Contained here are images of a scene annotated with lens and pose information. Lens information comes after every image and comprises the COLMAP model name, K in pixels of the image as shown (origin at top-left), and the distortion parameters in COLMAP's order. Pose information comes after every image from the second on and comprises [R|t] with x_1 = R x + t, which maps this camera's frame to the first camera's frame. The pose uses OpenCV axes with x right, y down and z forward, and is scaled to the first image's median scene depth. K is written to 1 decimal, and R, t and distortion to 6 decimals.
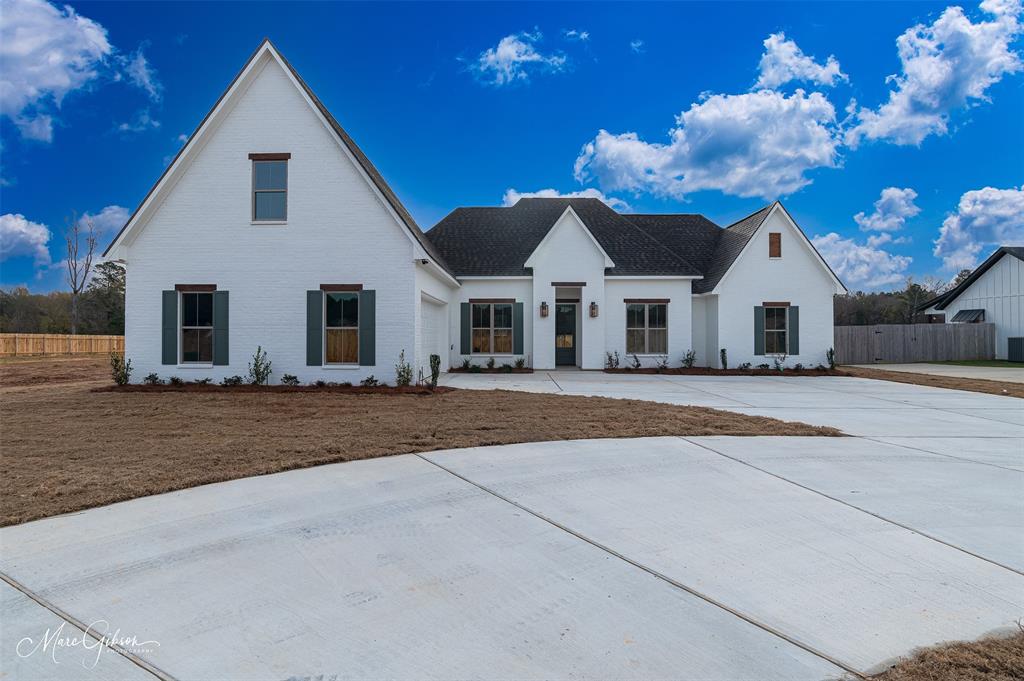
lens RADIAL K [[528.9, 0, 512.0], [0, 528.9, 340.5], [0, 0, 1]] dist [-0.079138, -0.000533]
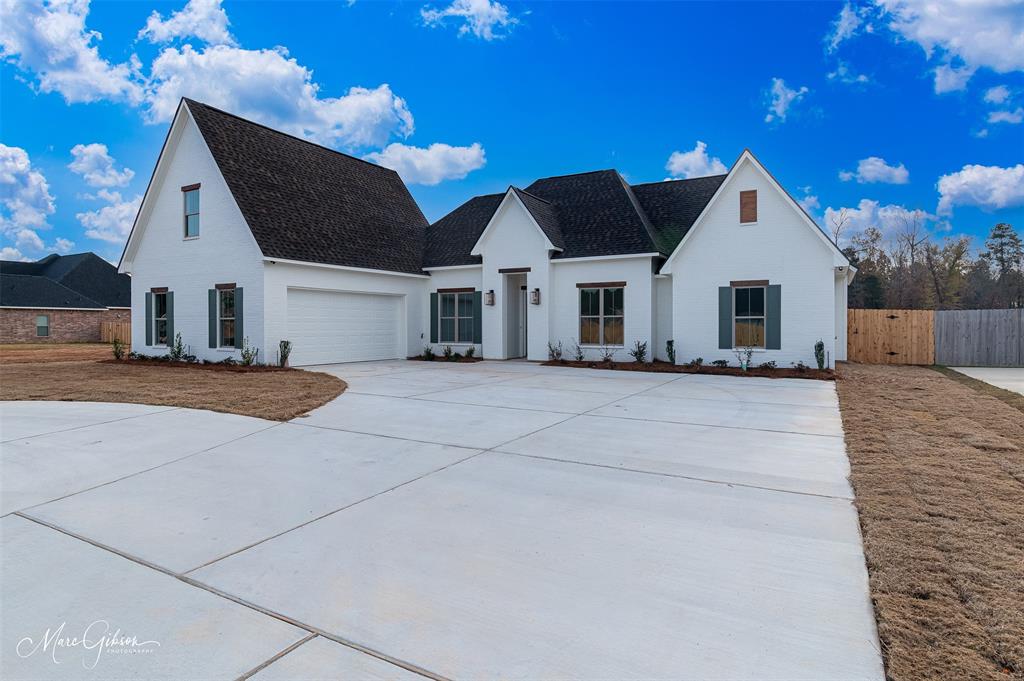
lens RADIAL K [[592.0, 0, 527.5], [0, 592.0, 320.5], [0, 0, 1]] dist [-0.050364, -0.000485]
pose [[0.880122, -0.005038, -0.474721, 0.633363], [-0.002466, 0.999882, -0.015183, -0.000202], [0.474742, 0.014533, 0.880005, 0.074333]]
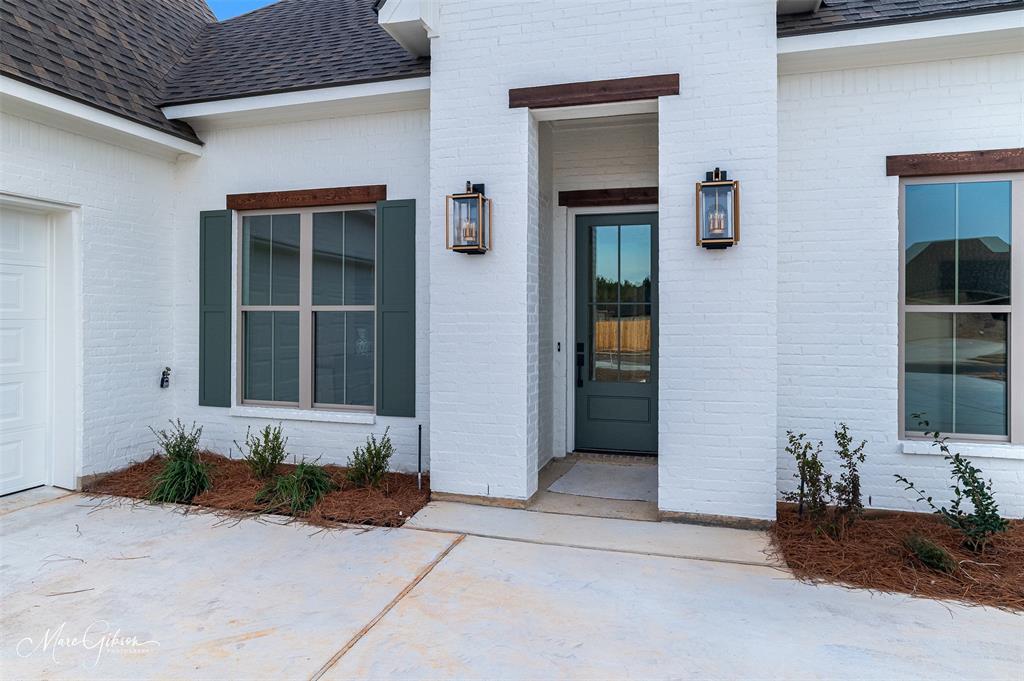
lens RADIAL K [[592.0, 0, 527.5], [0, 592.0, 320.5], [0, 0, 1]] dist [-0.050364, -0.000485]
pose [[0.972364, 0.003364, -0.233444, 0.136137], [-0.004083, 0.999988, -0.002599, -0.016428], [0.233432, 0.003480, 0.972367, 0.770200]]
